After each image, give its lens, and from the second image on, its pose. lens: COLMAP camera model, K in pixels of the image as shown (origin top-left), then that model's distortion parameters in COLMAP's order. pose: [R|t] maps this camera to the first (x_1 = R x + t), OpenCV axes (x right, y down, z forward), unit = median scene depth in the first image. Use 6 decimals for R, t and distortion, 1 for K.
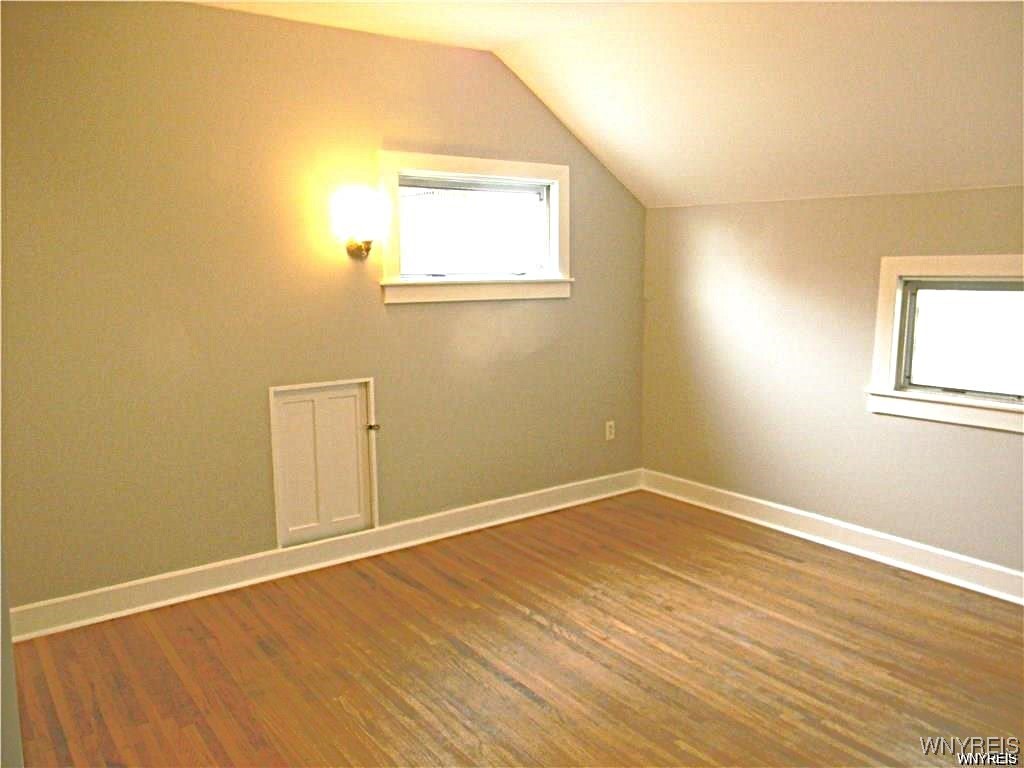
lens RADIAL K [[830.7, 0, 512.0], [0, 830.7, 384.0], [0, 0, 1]] dist [0.010884, 0.000105]
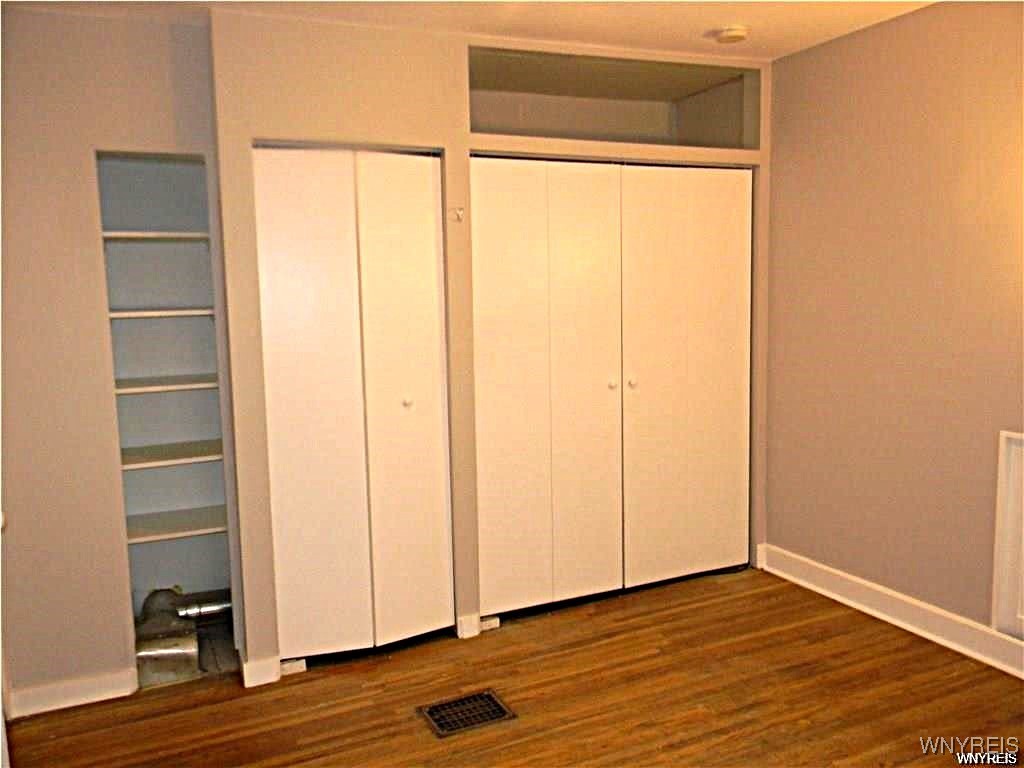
lens RADIAL K [[830.7, 0, 512.0], [0, 830.7, 384.0], [0, 0, 1]] dist [0.010884, 0.000105]
pose [[-0.211798, 0.125513, -0.969220, 0.683654], [-0.106276, 0.982880, 0.150506, -0.130002], [0.971518, 0.134881, -0.194833, 0.786416]]
